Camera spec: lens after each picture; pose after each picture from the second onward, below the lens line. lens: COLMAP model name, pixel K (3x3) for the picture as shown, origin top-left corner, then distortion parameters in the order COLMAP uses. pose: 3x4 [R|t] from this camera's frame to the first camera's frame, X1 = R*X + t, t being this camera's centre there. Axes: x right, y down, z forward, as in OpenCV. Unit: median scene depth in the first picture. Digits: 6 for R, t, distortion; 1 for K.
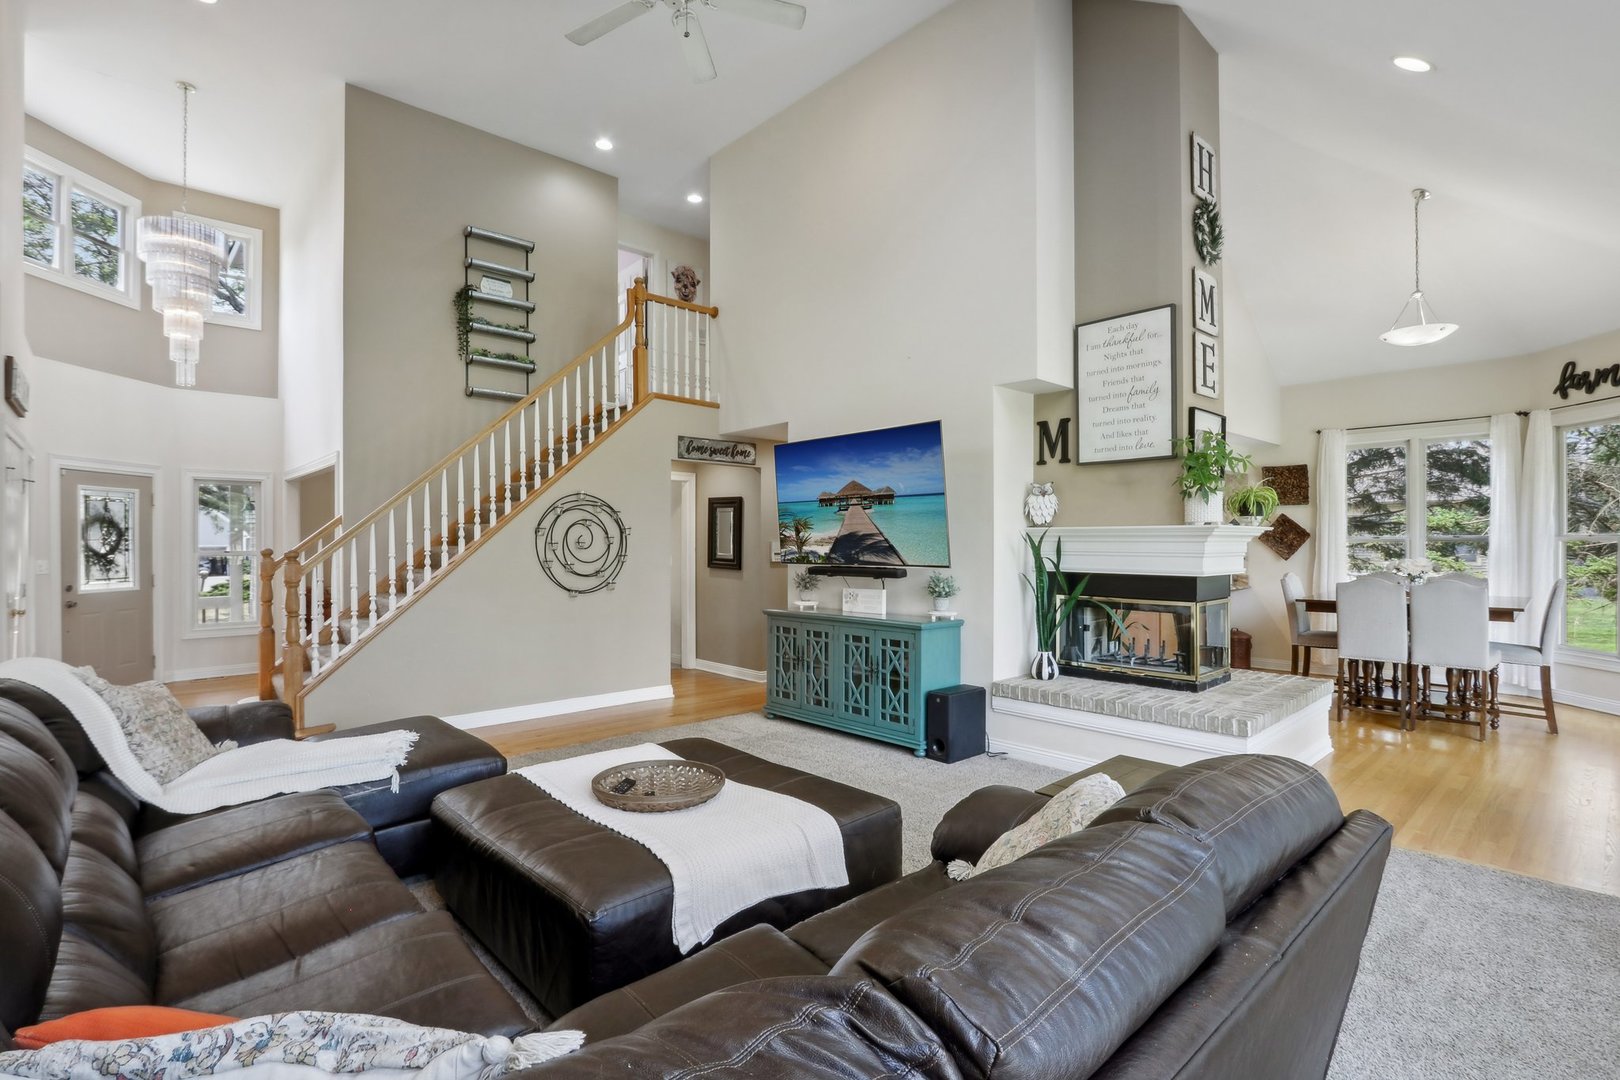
lens RADIAL K [[777.1, 0, 798.1], [0, 777.1, 544.7], [0, 0, 1]] dist [-0.022287, 0.004281]
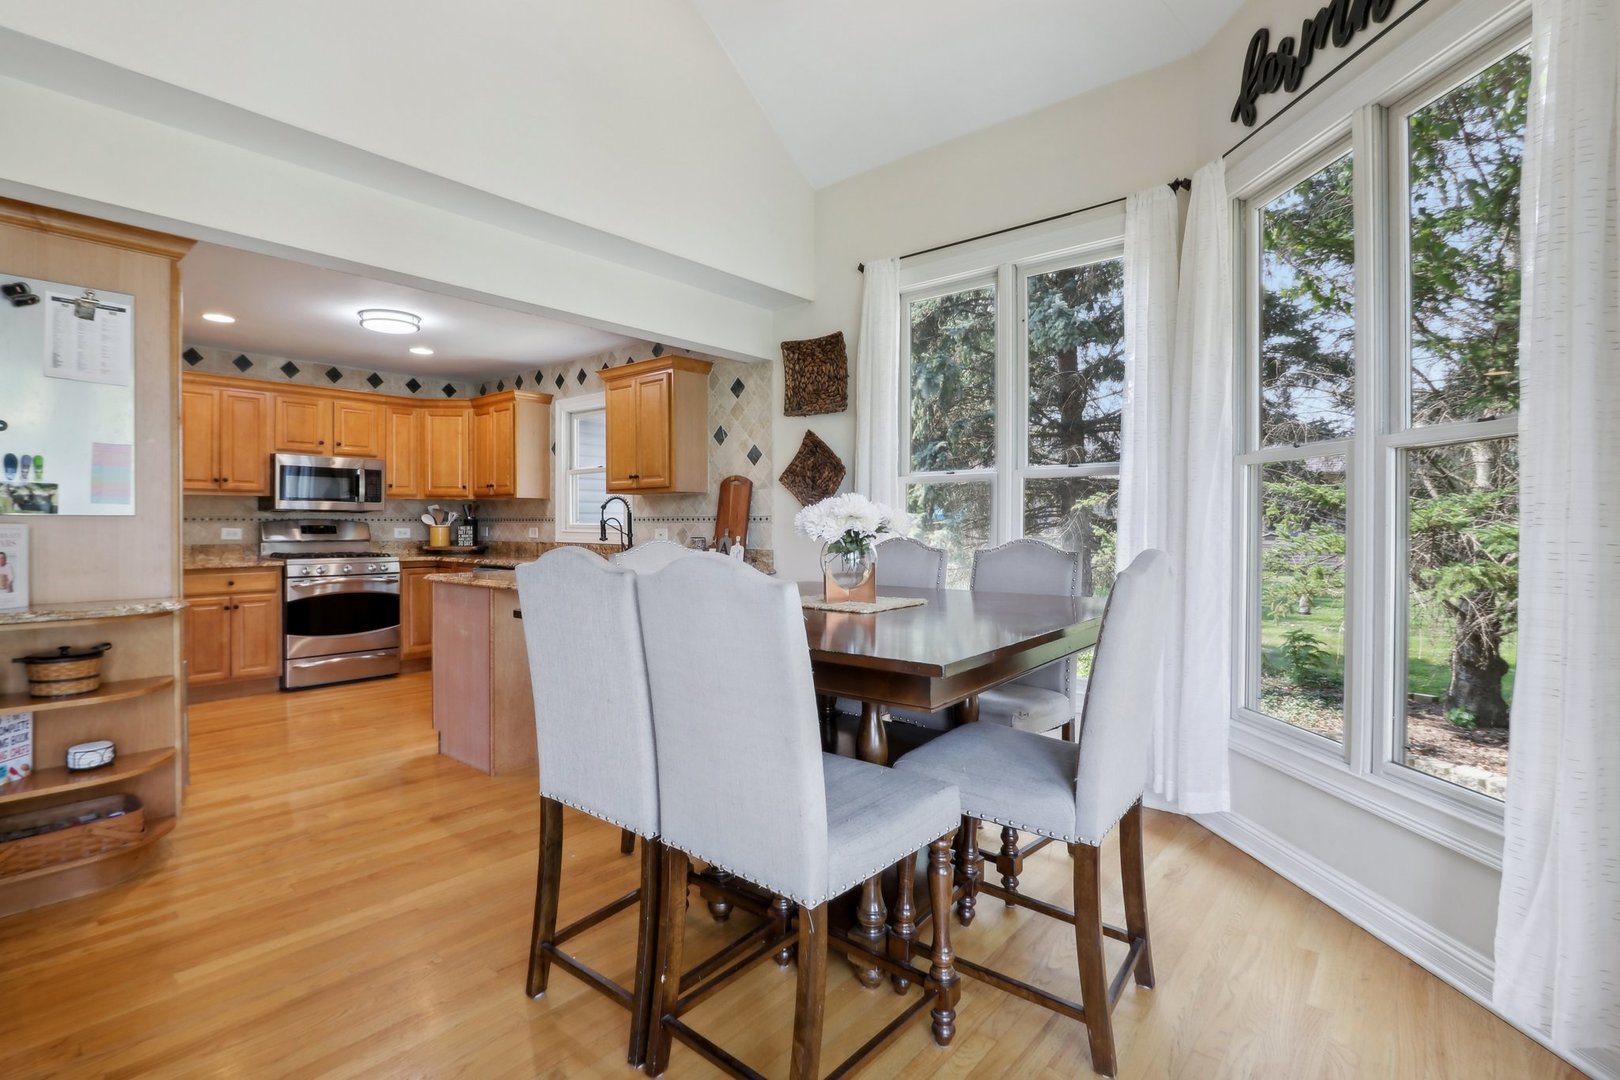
lens RADIAL K [[777.1, 0, 800.7], [0, 777.1, 529.4], [0, 0, 1]] dist [-0.022287, 0.004281]
pose [[0.992675, 0.002605, 0.120791, 0.672632], [-0.003525, 0.999966, 0.007399, 0.026960], [-0.120768, -0.007770, 0.992650, 0.577584]]
